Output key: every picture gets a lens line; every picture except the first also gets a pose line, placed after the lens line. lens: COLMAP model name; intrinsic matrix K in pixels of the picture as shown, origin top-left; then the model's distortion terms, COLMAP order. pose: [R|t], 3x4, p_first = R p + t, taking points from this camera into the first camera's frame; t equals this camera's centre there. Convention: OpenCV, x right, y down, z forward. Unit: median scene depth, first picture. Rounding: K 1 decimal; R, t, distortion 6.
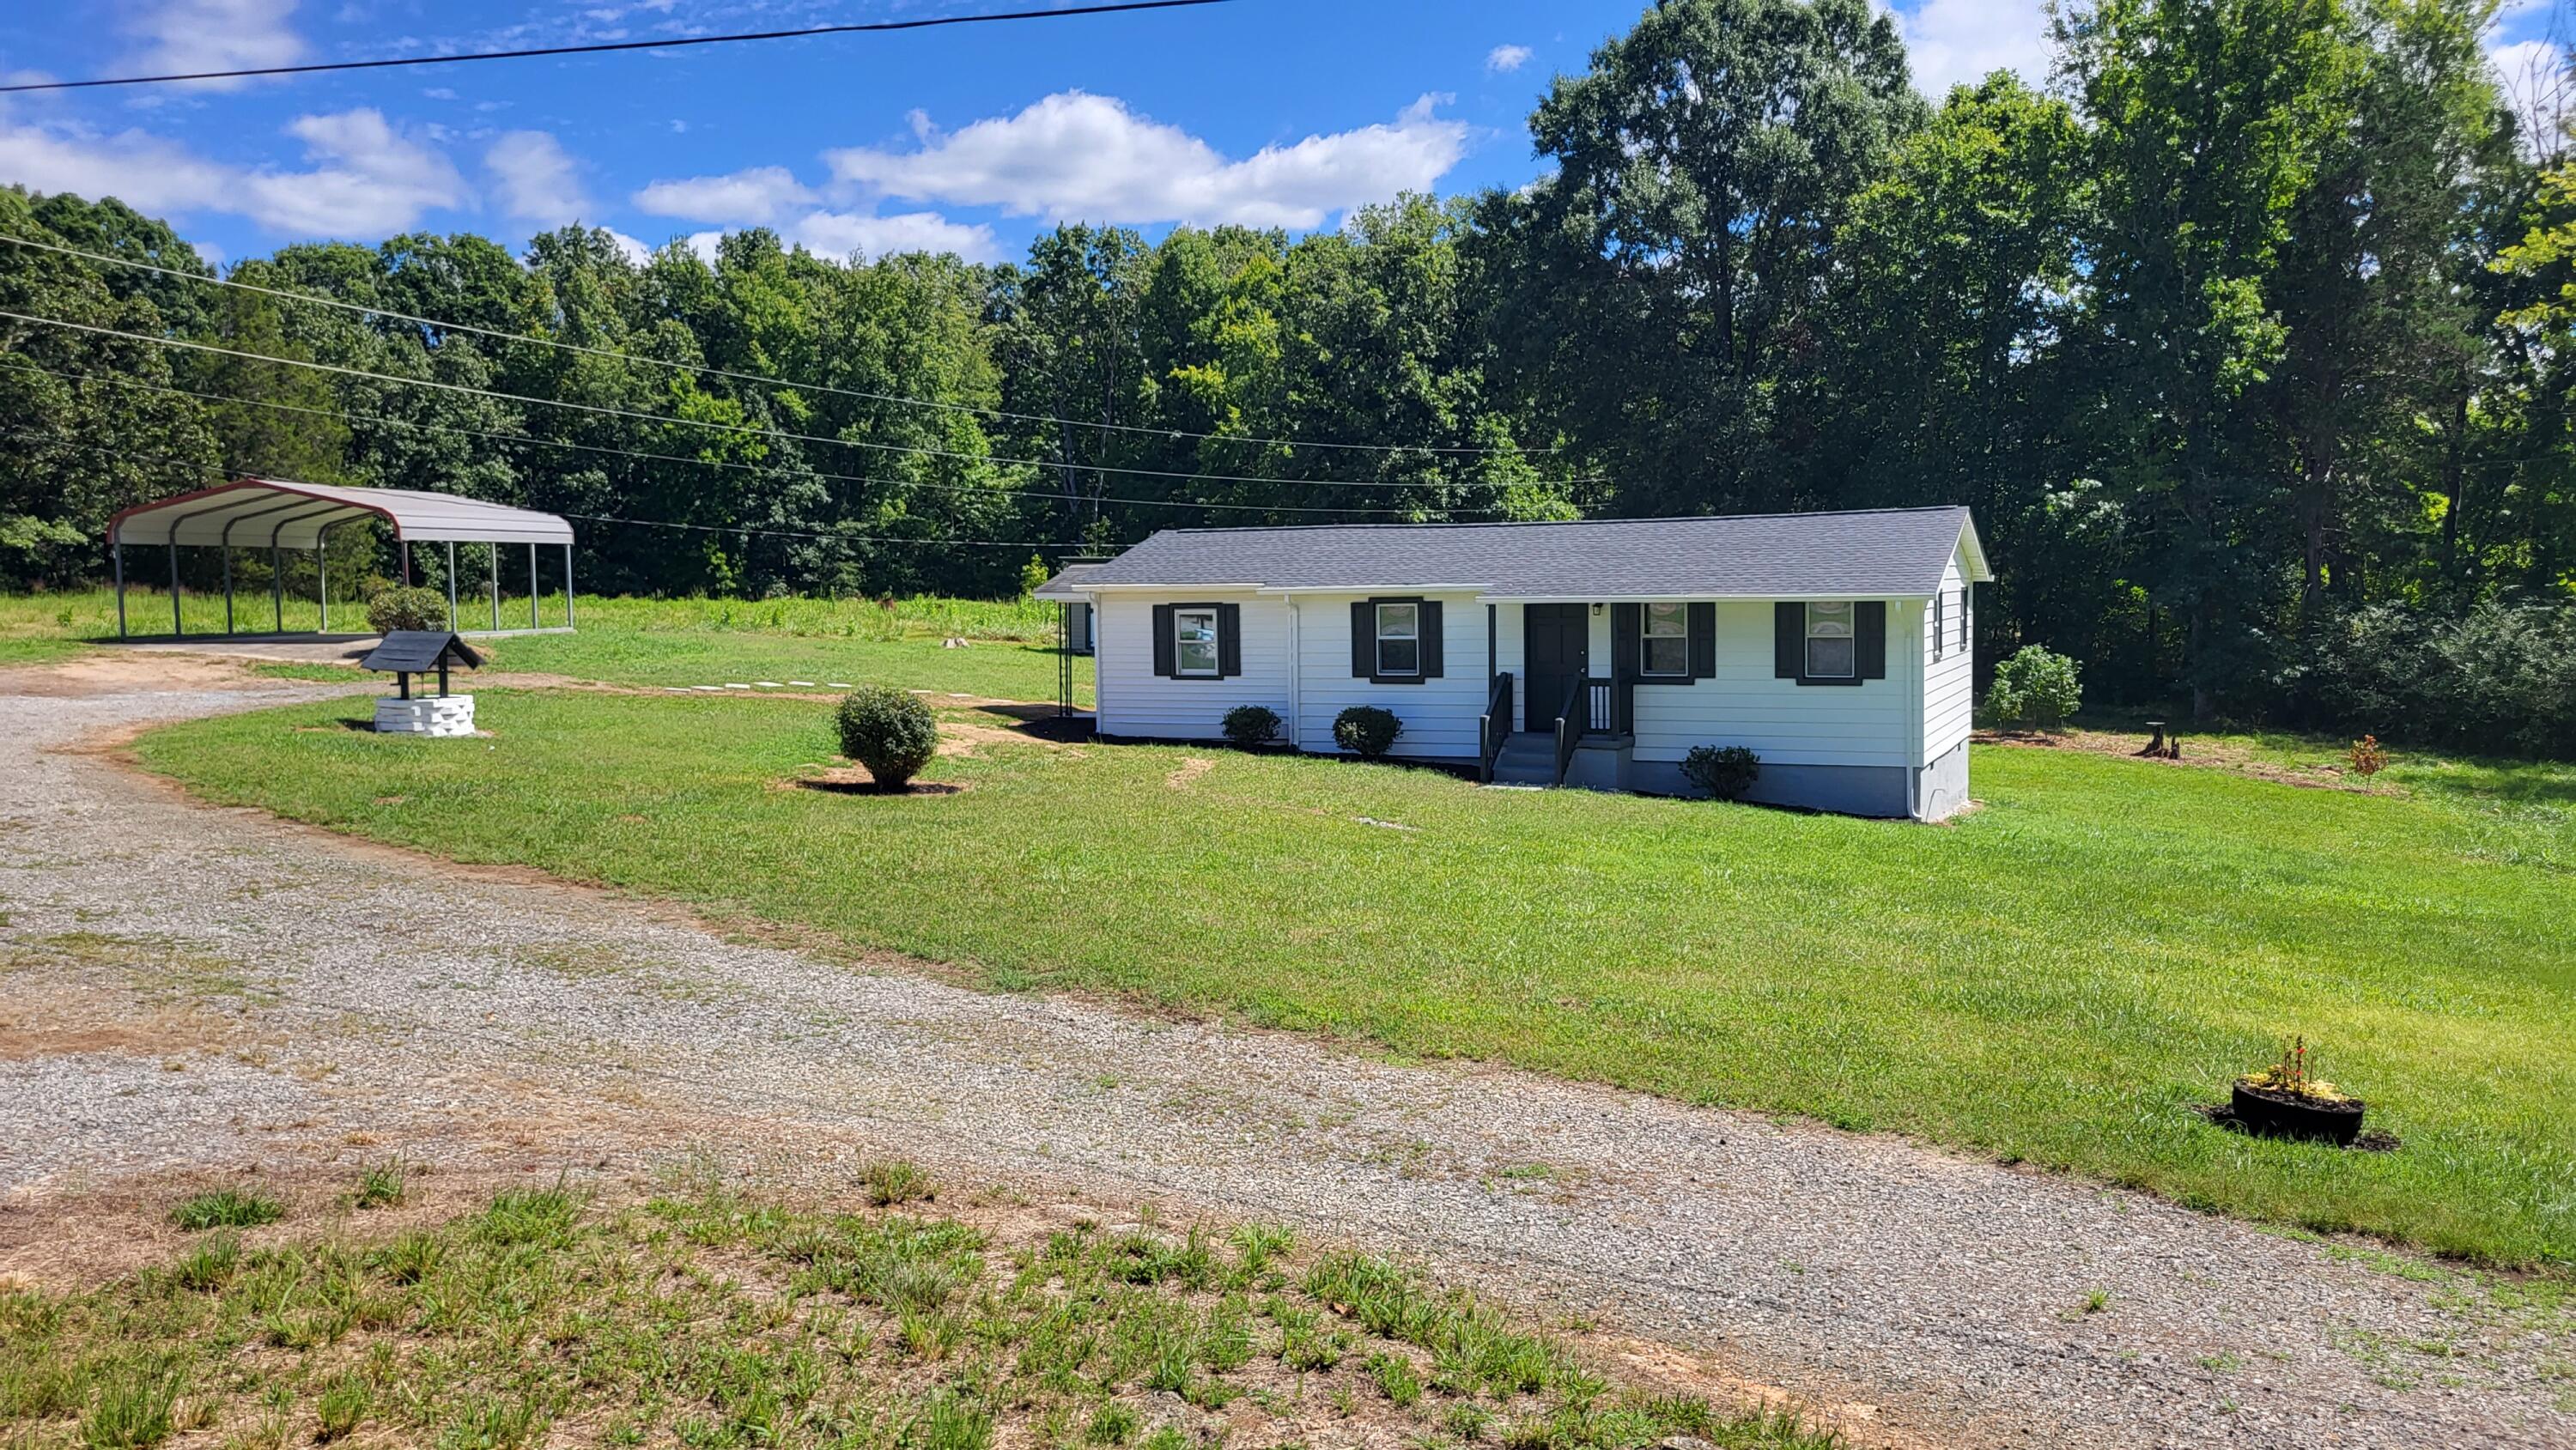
lens RADIAL K [[1975.1, 0, 1288.0], [0, 1975.1, 725.0], [0, 0, 1]] dist [0.040708, -0.012568]
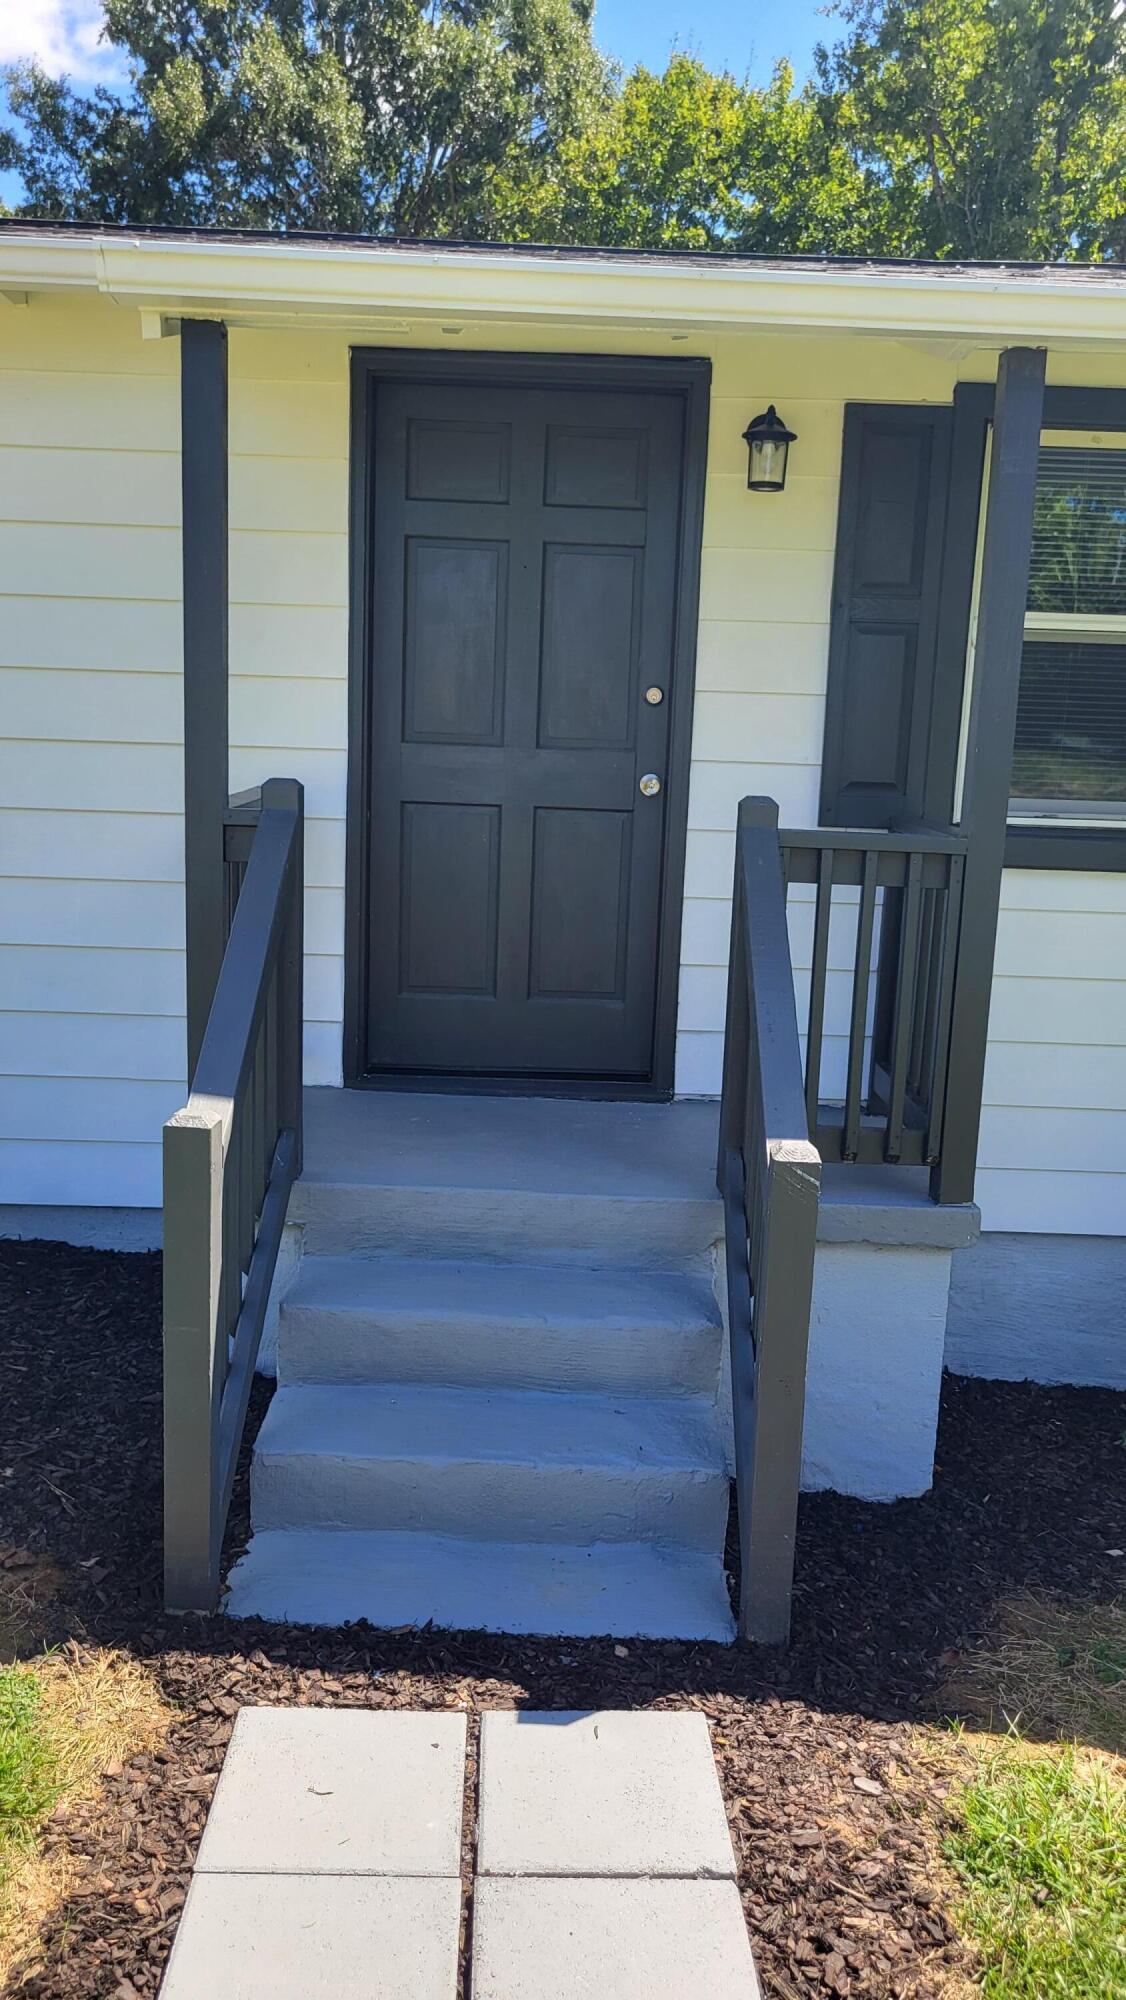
lens RADIAL K [[1533.6, 0, 563.0], [0, 1533.6, 1000.0], [0, 0, 1]] dist [0.040708, -0.012568]
pose [[0.907577, -0.025317, 0.419123, 0.025493], [-0.021558, 0.994054, 0.106728, -0.007469], [-0.419333, -0.105899, 0.901635, 0.287953]]
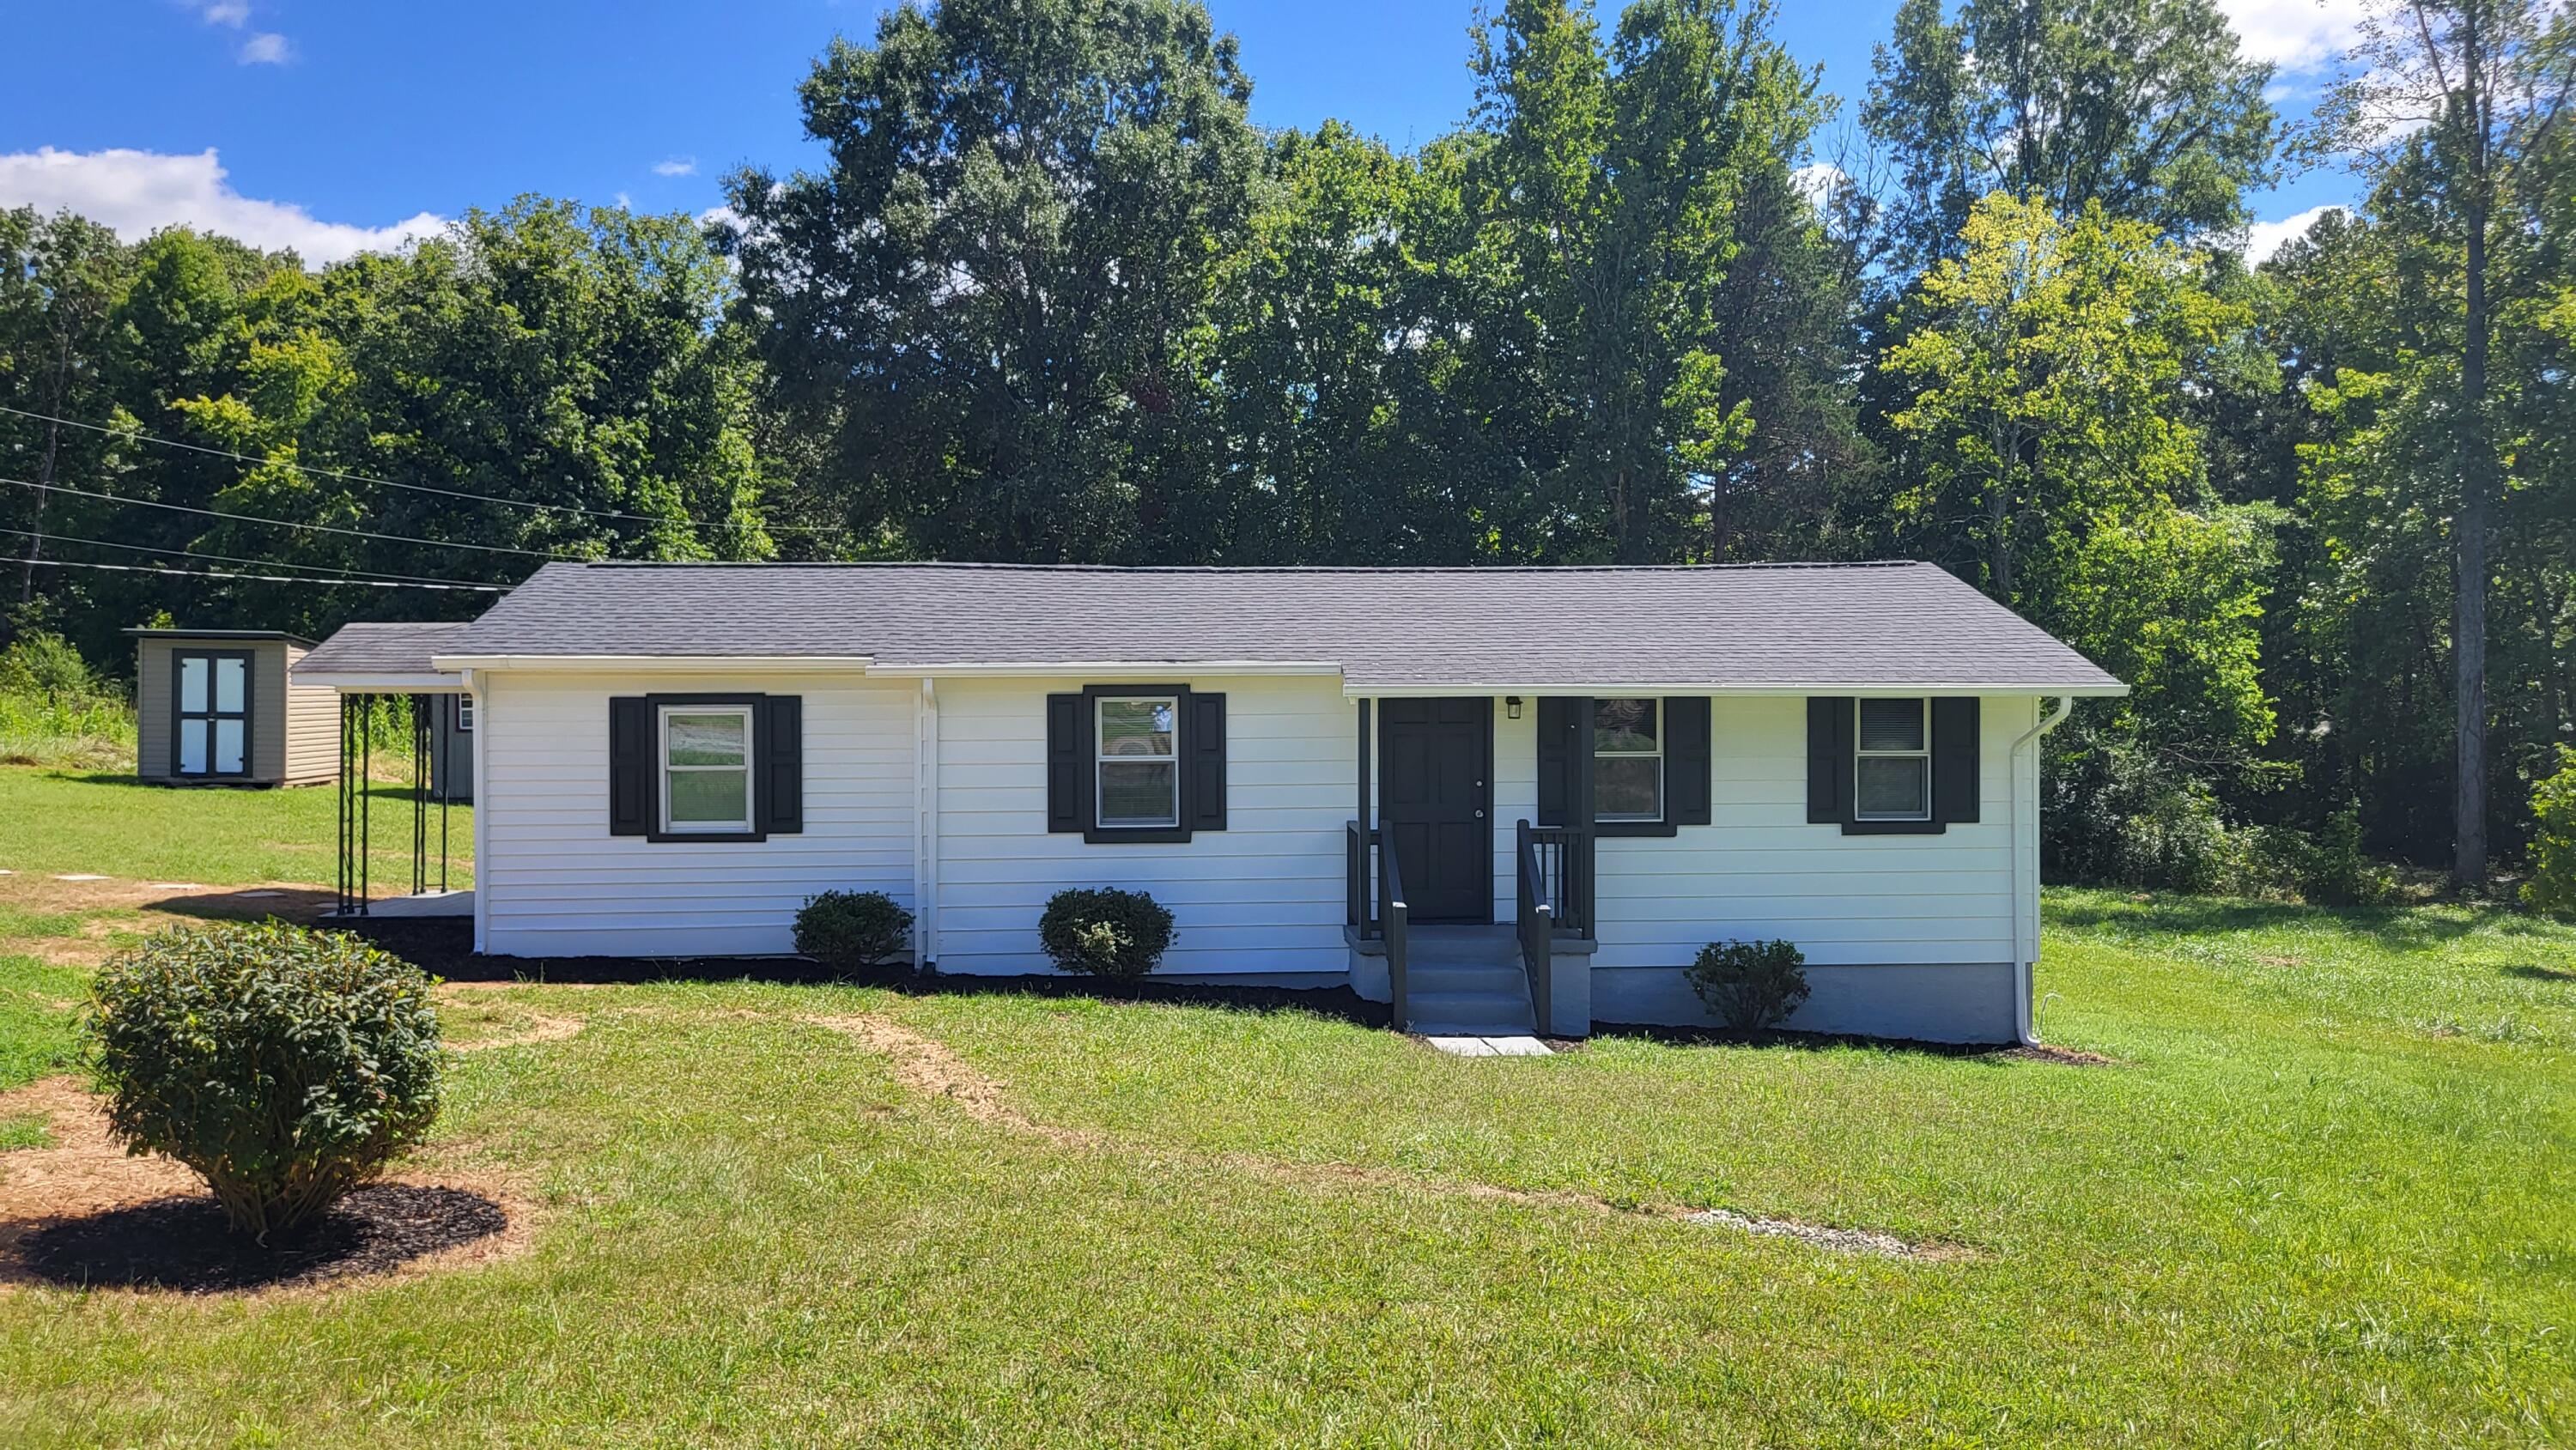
lens RADIAL K [[1975.1, 0, 1288.0], [0, 1975.1, 725.0], [0, 0, 1]] dist [0.040708, -0.012568]
pose [[0.879230, 0.003977, 0.476380, -0.058037], [0.023741, 0.998357, -0.052153, -0.008292], [-0.475805, 0.057164, 0.877691, 0.173648]]
